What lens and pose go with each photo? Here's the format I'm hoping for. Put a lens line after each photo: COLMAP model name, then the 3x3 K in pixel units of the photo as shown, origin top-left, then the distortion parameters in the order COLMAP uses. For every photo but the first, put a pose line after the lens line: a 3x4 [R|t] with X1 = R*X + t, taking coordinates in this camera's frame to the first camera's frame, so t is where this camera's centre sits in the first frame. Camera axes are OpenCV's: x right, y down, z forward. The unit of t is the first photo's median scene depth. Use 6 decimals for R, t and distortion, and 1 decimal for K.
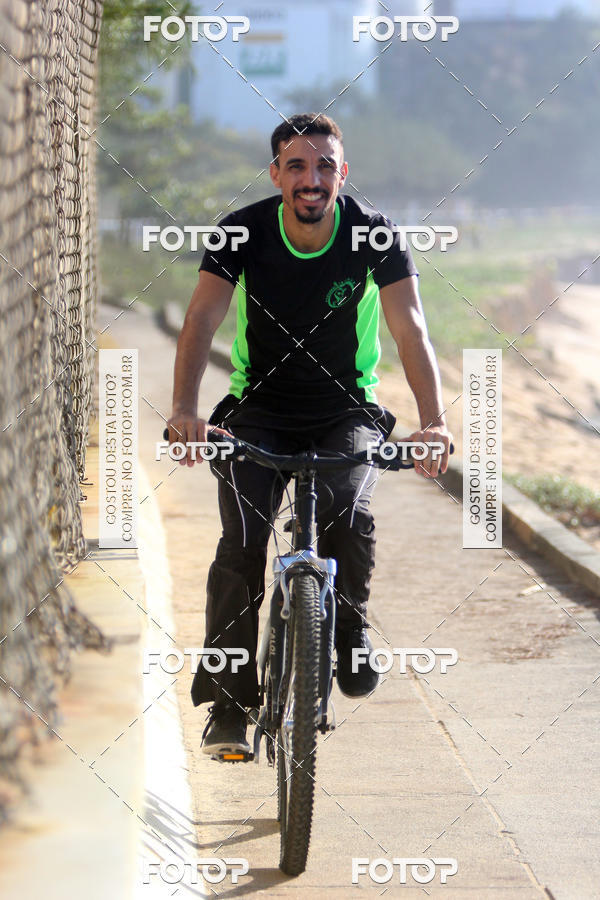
lens RADIAL K [[5135.7, 0, 300.0], [0, 5135.7, 450.0], [0, 0, 1]] dist [-0.587406, -14.072103]
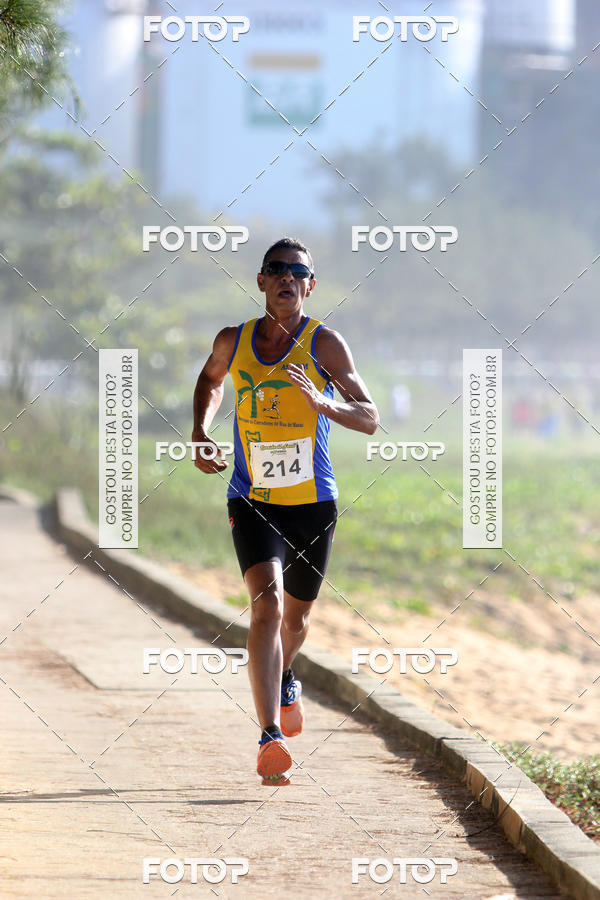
lens RADIAL K [[6727.6, 0, 300.0], [0, 6727.6, 450.0], [0, 0, 1]] dist [-0.279929, 22.626006]
pose [[0.998093, 0.031697, 0.052972, -0.028043], [-0.030601, 0.999303, -0.021377, -0.011970], [-0.053612, 0.019716, 0.998367, 0.140984]]
